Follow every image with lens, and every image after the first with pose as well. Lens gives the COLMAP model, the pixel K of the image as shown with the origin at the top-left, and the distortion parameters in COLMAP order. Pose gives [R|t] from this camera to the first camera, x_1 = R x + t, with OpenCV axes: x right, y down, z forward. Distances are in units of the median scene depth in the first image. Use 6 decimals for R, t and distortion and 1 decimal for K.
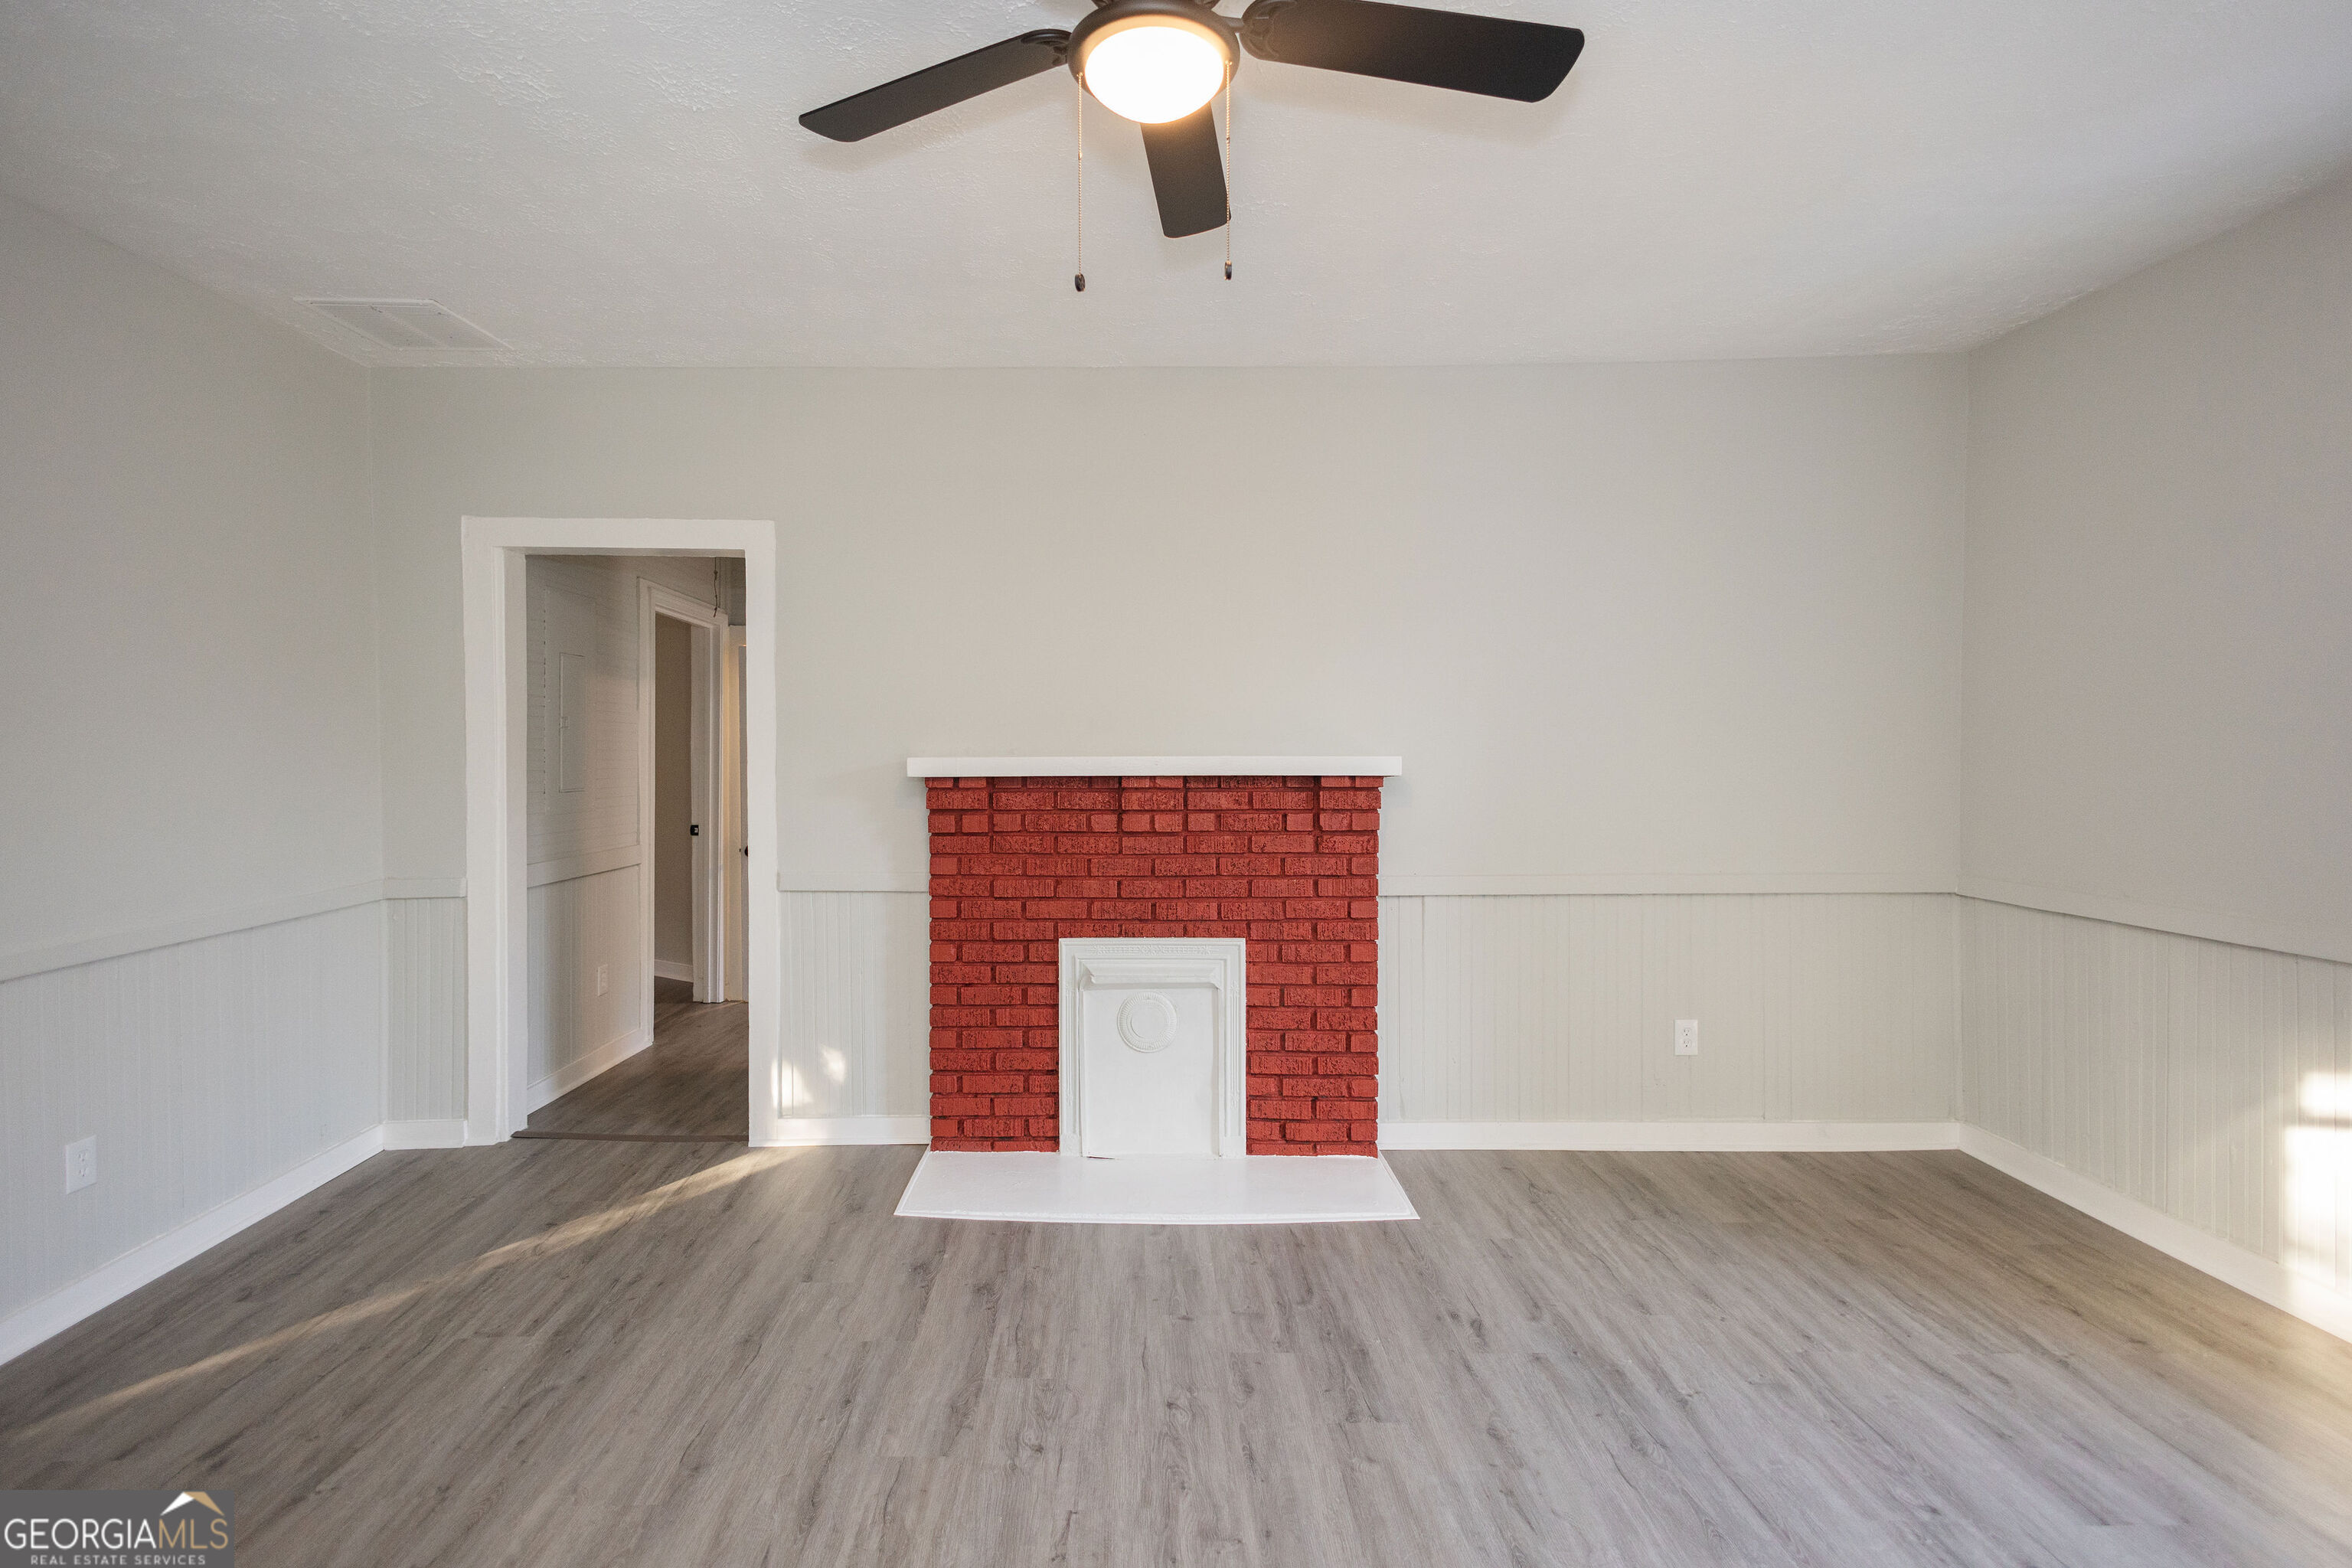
lens RADIAL K [[1095.9, 0, 1122.7], [0, 1095.9, 757.9], [0, 0, 1]] dist [0.004237, 0.000455]
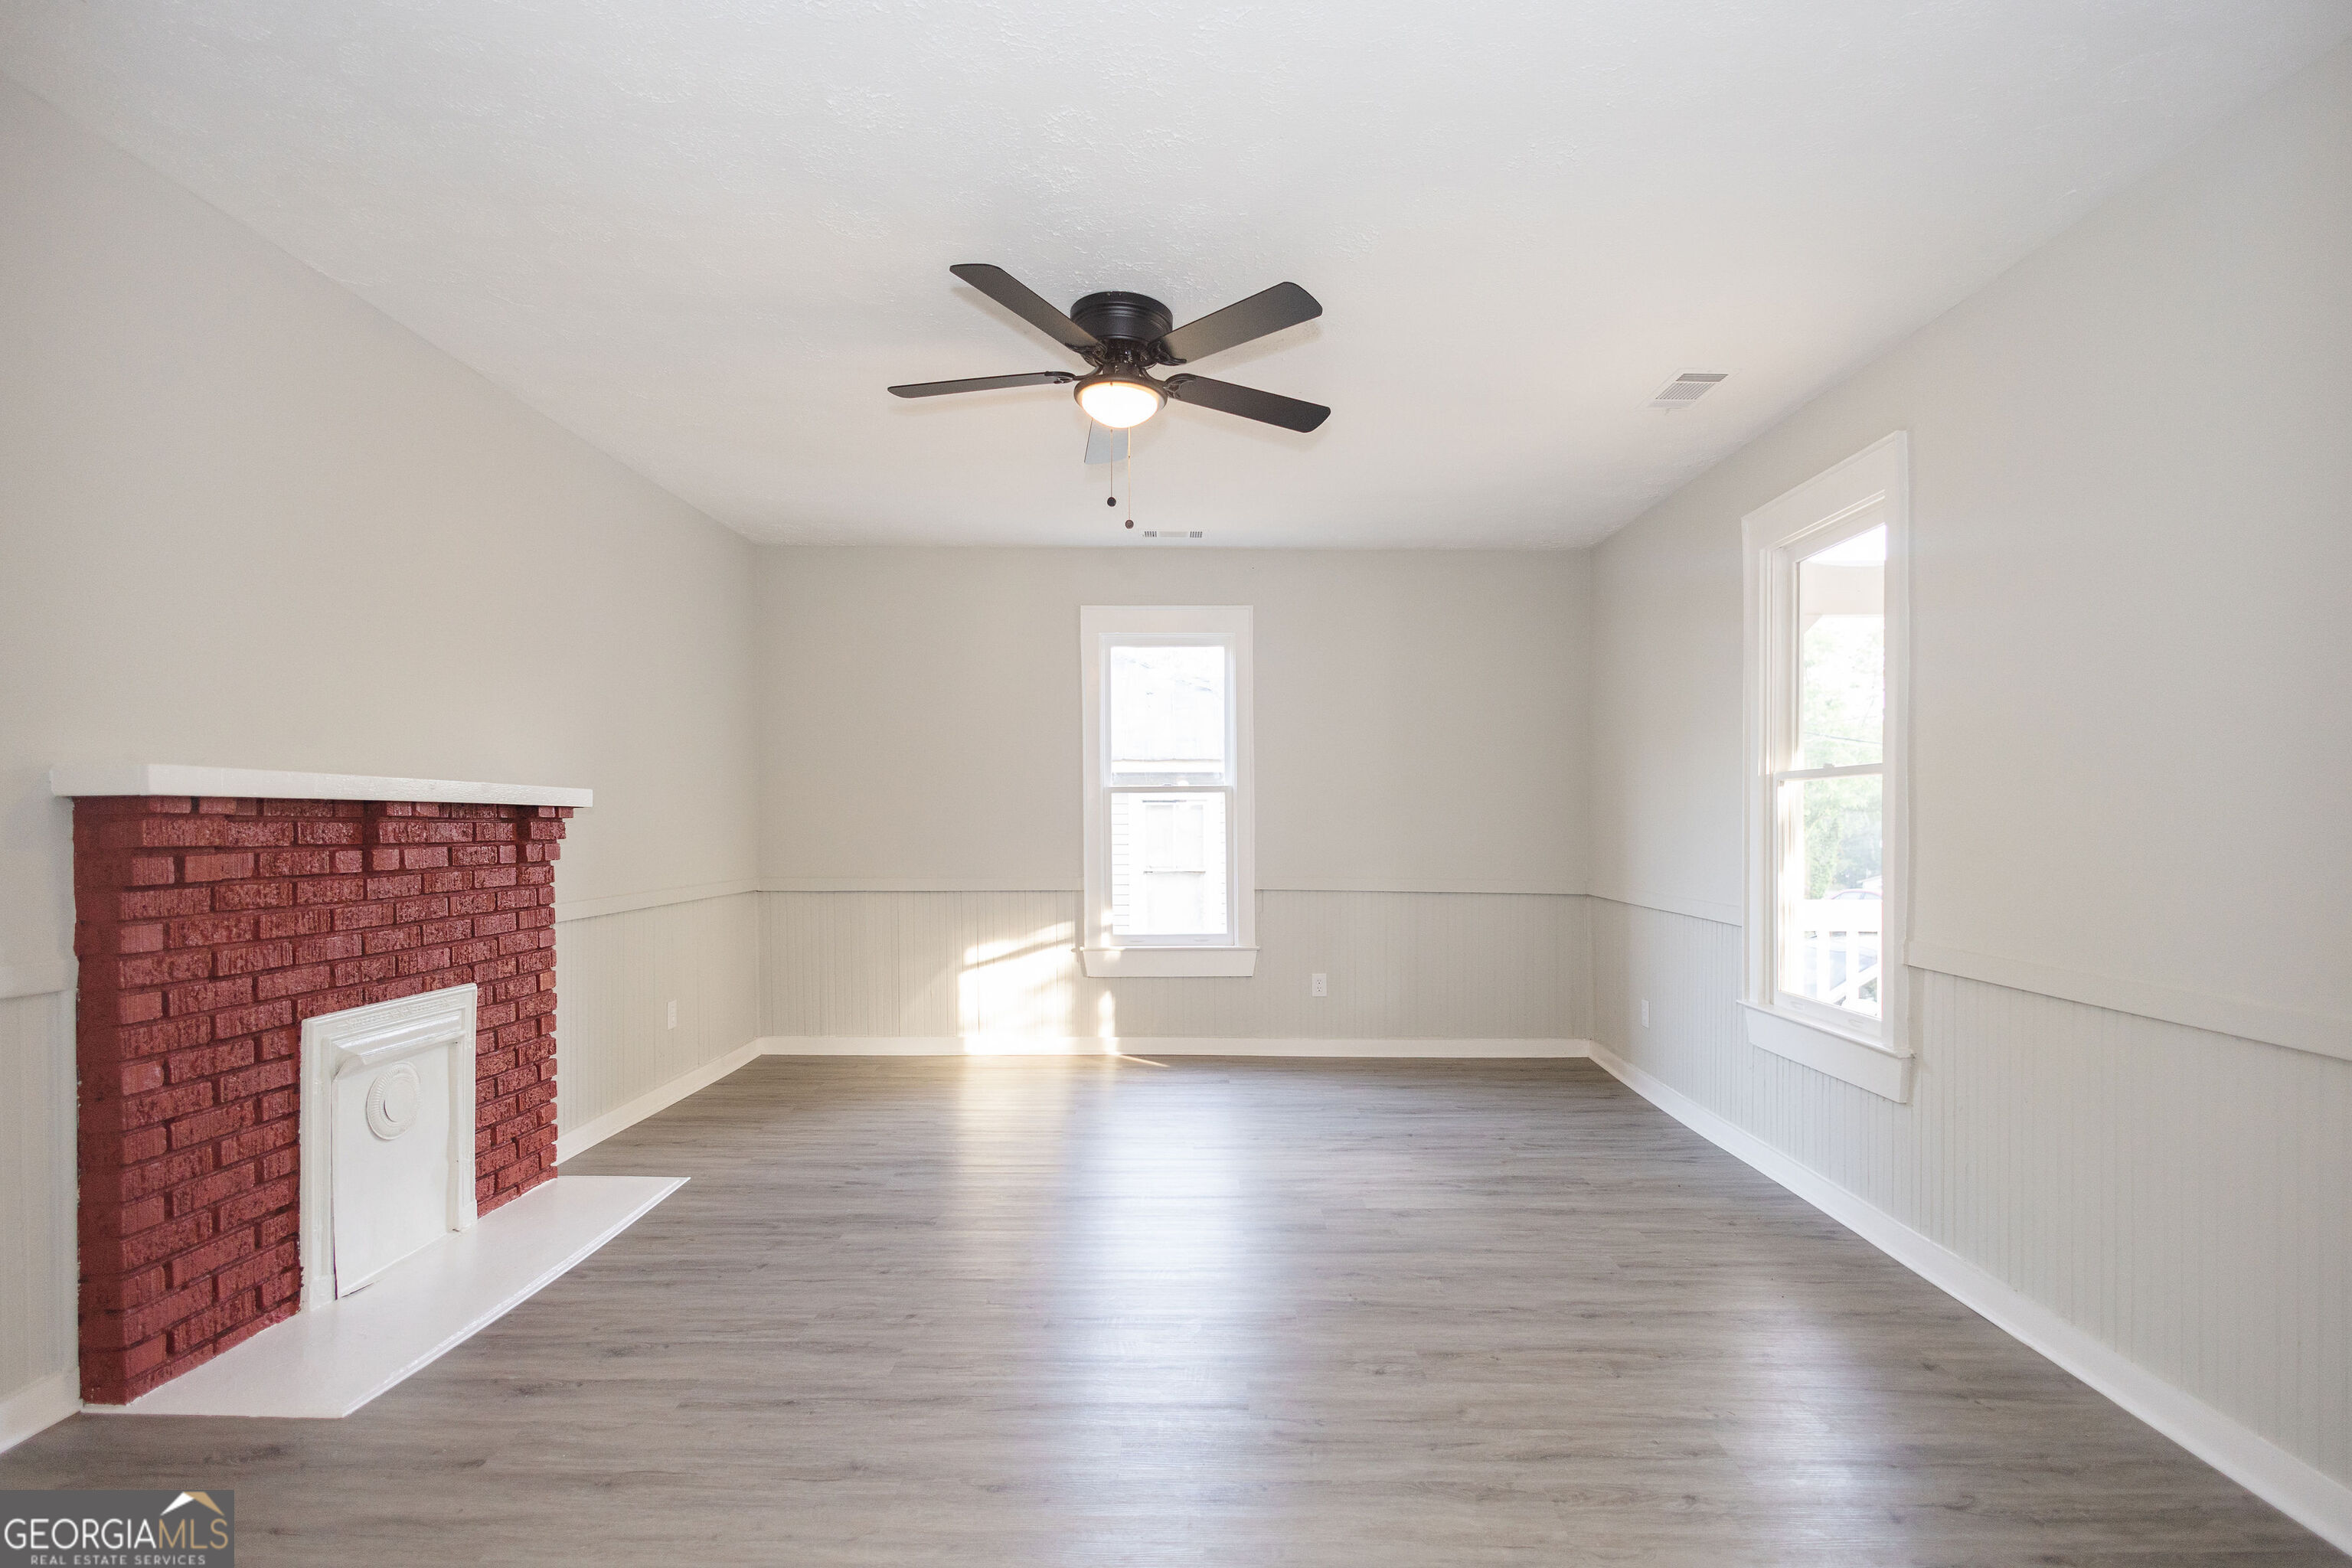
lens RADIAL K [[1118.6, 0, 1206.8], [0, 1118.6, 815.6], [0, 0, 1]] dist [0.002902, 0.000253]
pose [[-0.035058, 0.013098, 0.999299, -0.839689], [0.004830, 0.999905, -0.012936, 0.040044], [-0.999374, 0.004373, -0.035118, 0.420126]]
